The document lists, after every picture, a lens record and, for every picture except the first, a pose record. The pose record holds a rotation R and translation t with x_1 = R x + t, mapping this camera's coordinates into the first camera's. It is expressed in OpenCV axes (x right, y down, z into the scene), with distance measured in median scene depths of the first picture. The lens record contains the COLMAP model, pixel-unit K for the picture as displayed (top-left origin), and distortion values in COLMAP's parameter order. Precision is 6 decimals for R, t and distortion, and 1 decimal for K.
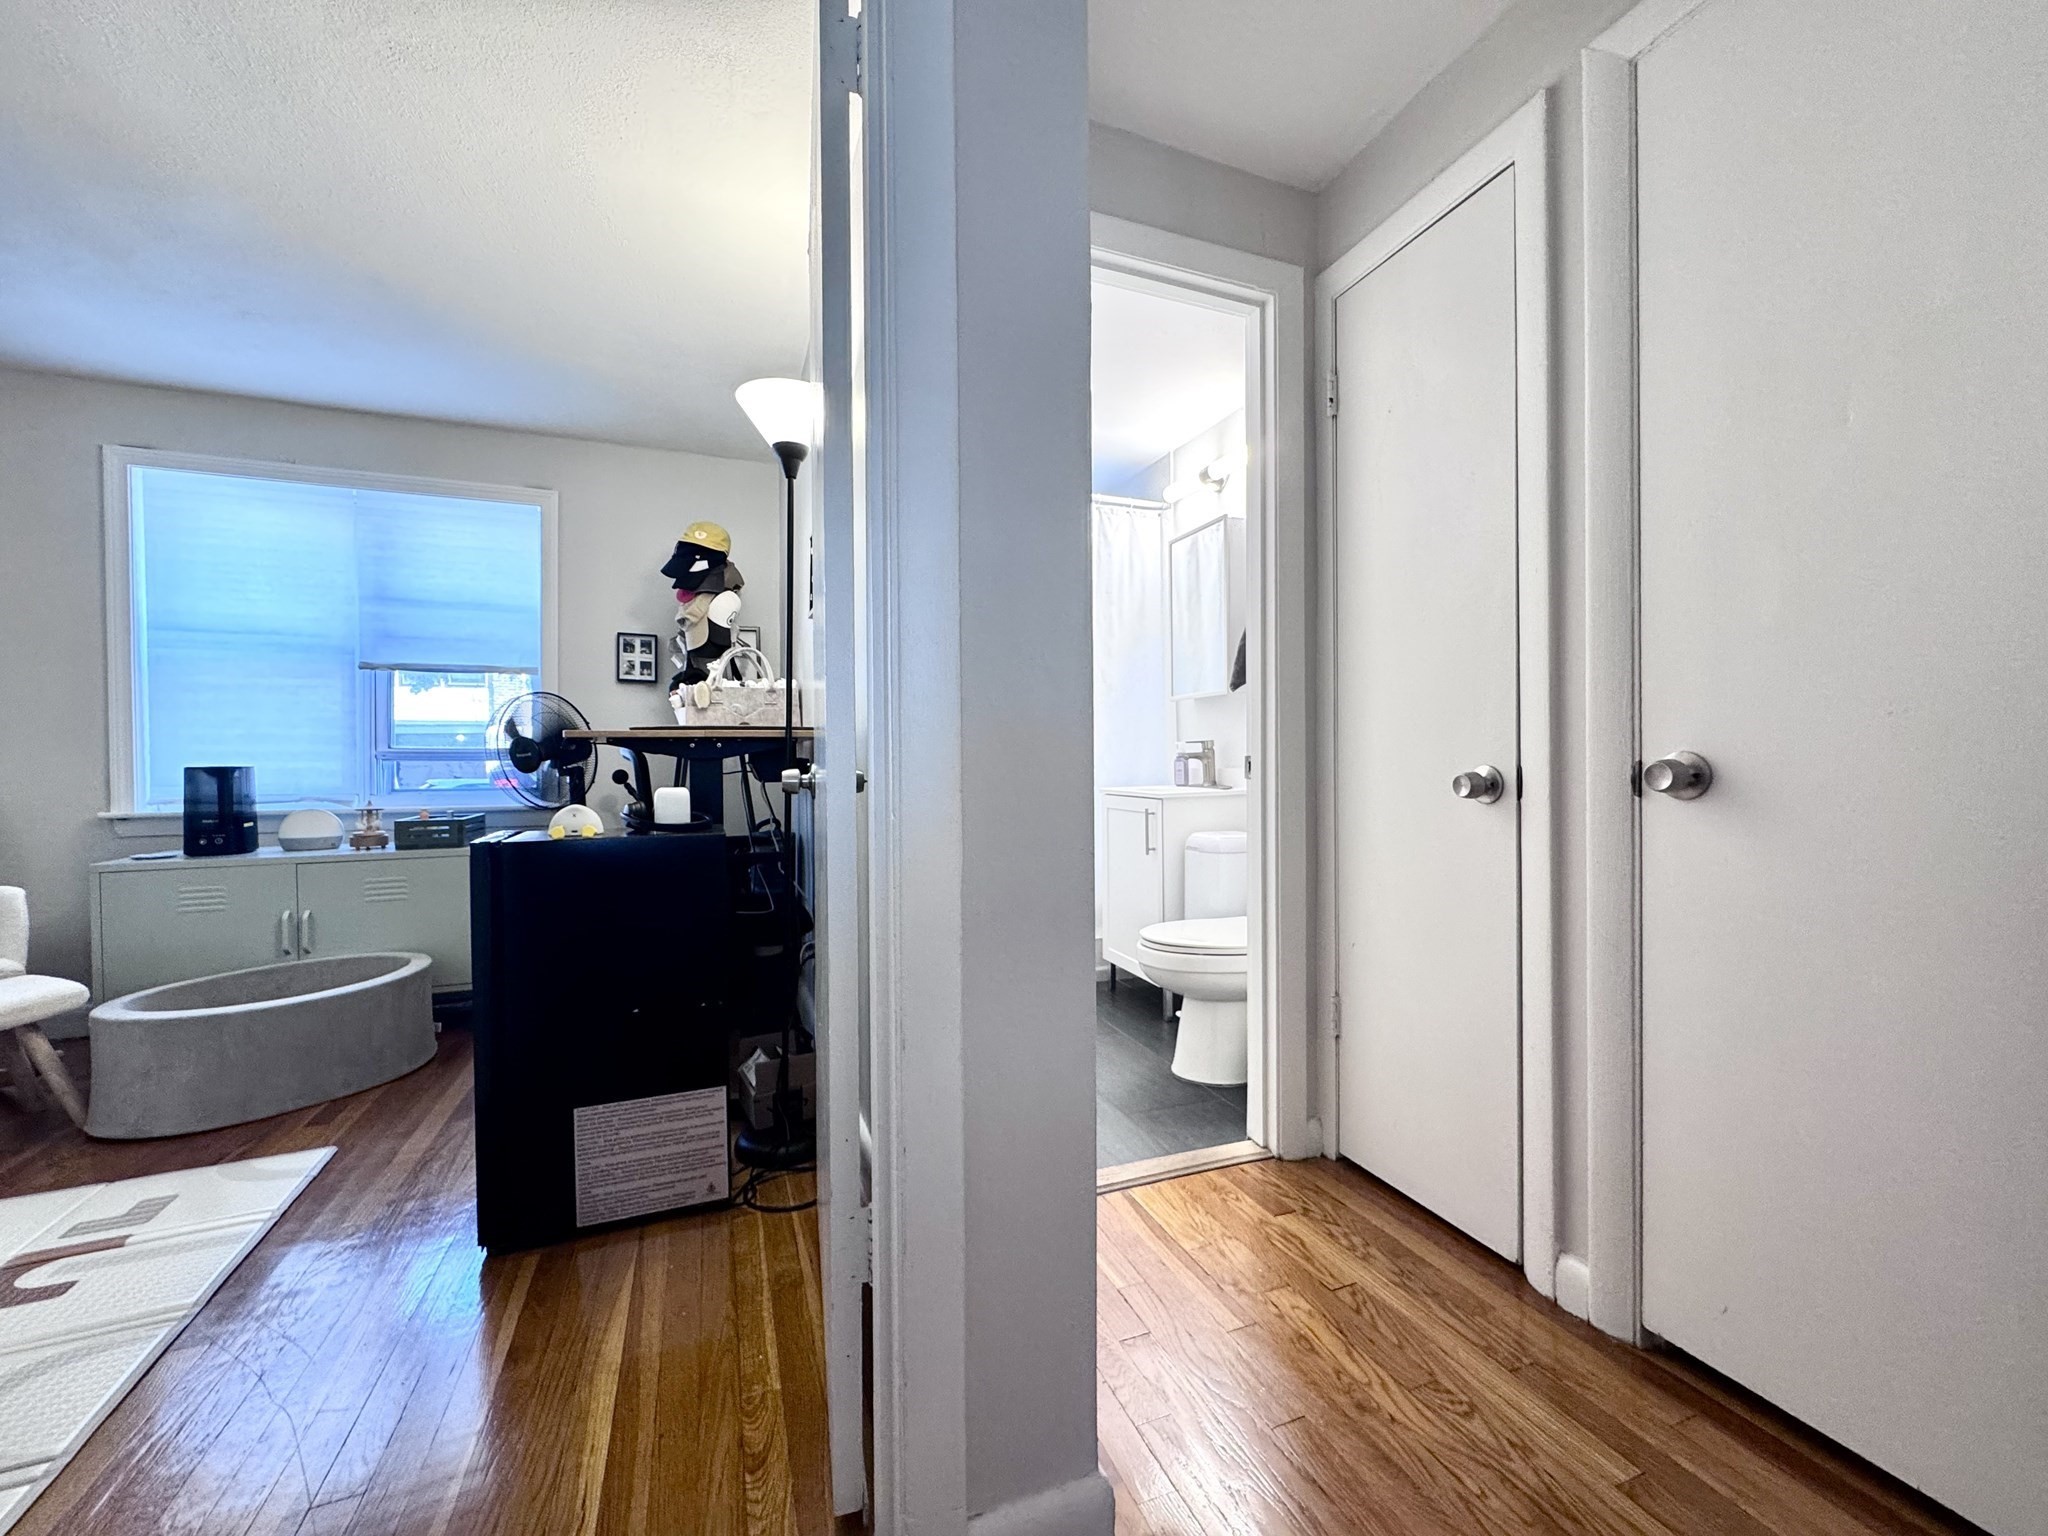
lens RADIAL K [[826.0, 0, 1026.0], [0, 826.0, 765.3], [0, 0, 1]] dist [-0.000601, -0.000229]
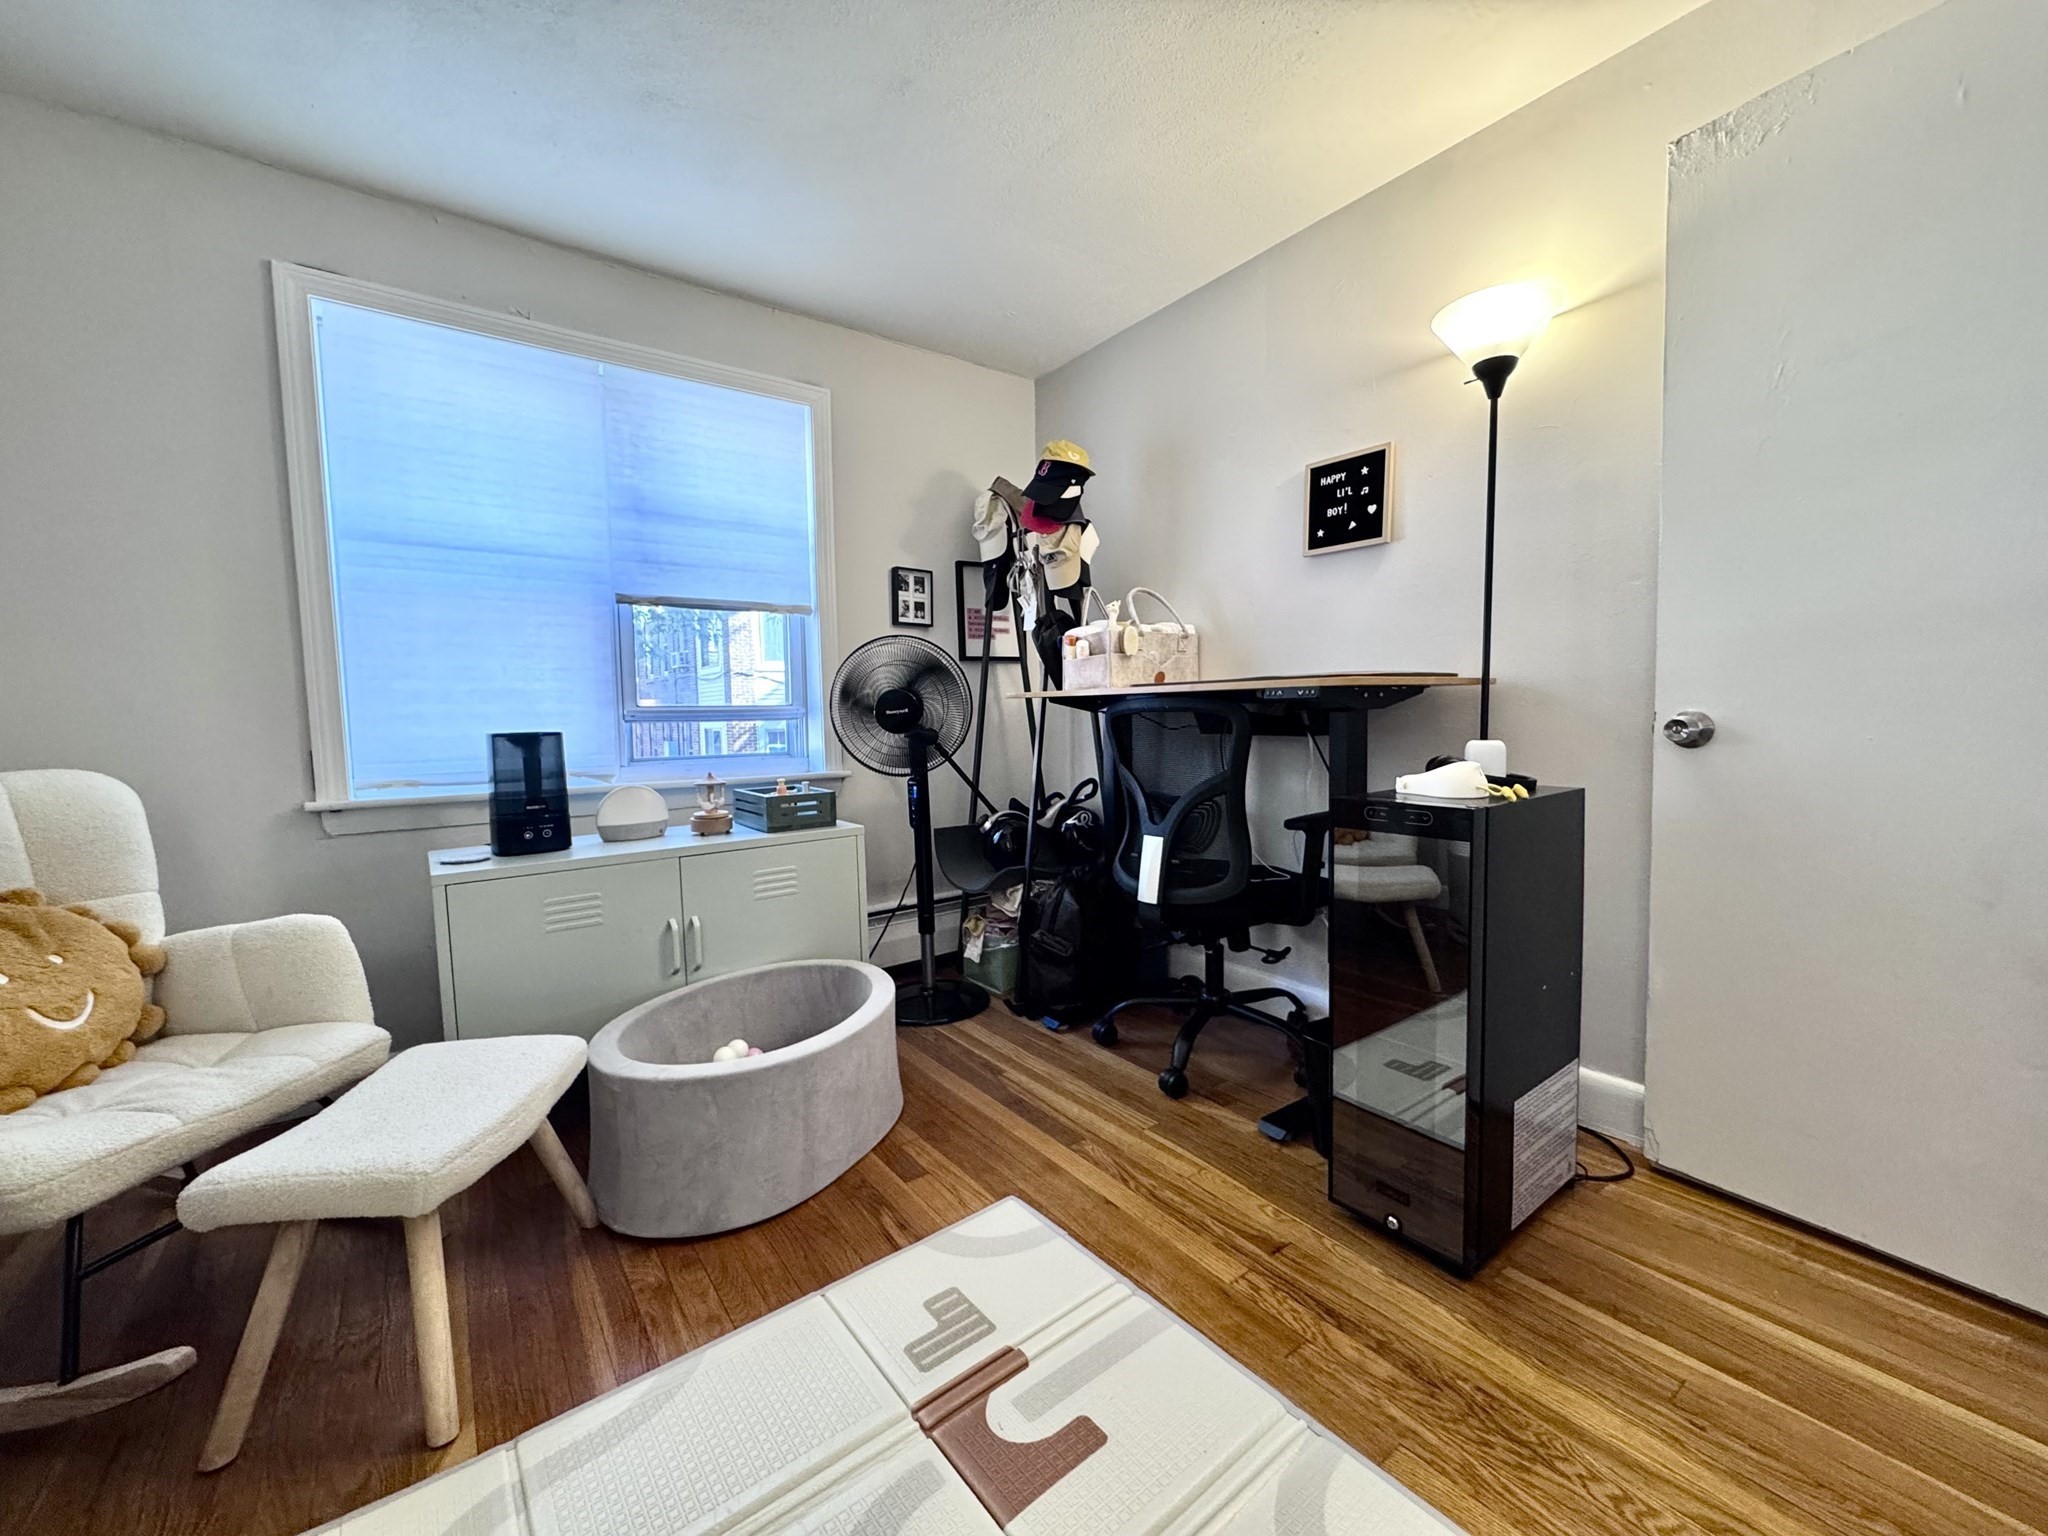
lens RADIAL K [[826.0, 0, 1026.0], [0, 826.0, 765.3], [0, 0, 1]] dist [-0.000601, -0.000229]
pose [[0.964123, -0.030505, 0.263696, -0.681704], [0.016685, 0.998375, 0.054489, -0.001513], [-0.264930, -0.048134, 0.963066, 0.160817]]
